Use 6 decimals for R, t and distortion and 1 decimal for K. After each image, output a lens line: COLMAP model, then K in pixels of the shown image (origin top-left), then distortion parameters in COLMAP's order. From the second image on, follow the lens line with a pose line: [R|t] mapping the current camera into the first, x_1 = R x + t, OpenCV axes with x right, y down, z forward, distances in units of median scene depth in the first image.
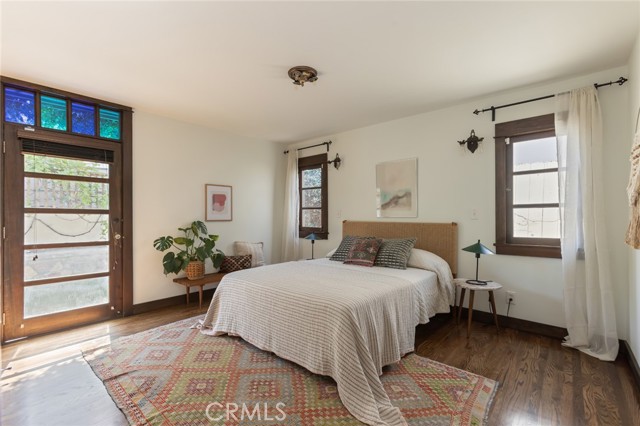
lens RADIAL K [[289.4, 0, 315.9], [0, 289.4, 216.6], [0, 0, 1]] dist [0.001506, 0.000515]
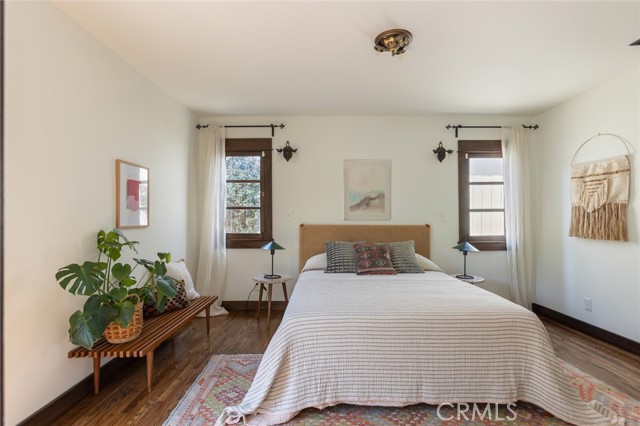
lens RADIAL K [[316.7, 0, 320.0], [0, 316.7, 213.0], [0, 0, 1]] dist [-0.002577, 0.000503]
pose [[0.752995, 0.011104, 0.657933, -0.593299], [0.002071, 0.999813, -0.019245, -0.000651], [-0.658023, 0.015854, 0.752831, 0.375596]]
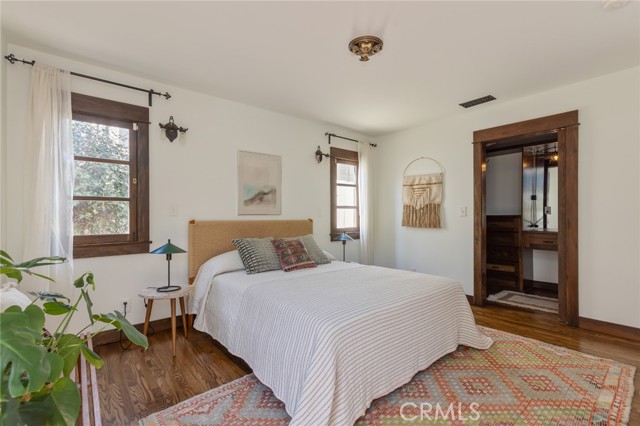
lens RADIAL K [[296.2, 0, 320.0], [0, 296.2, 213.0], [0, 0, 1]] dist [-0.002228, 0.005548]
pose [[0.143656, 0.003196, 0.989622, -0.715356], [0.003439, 0.999987, -0.003728, -0.000239], [-0.989622, 0.003939, 0.143644, 0.782945]]
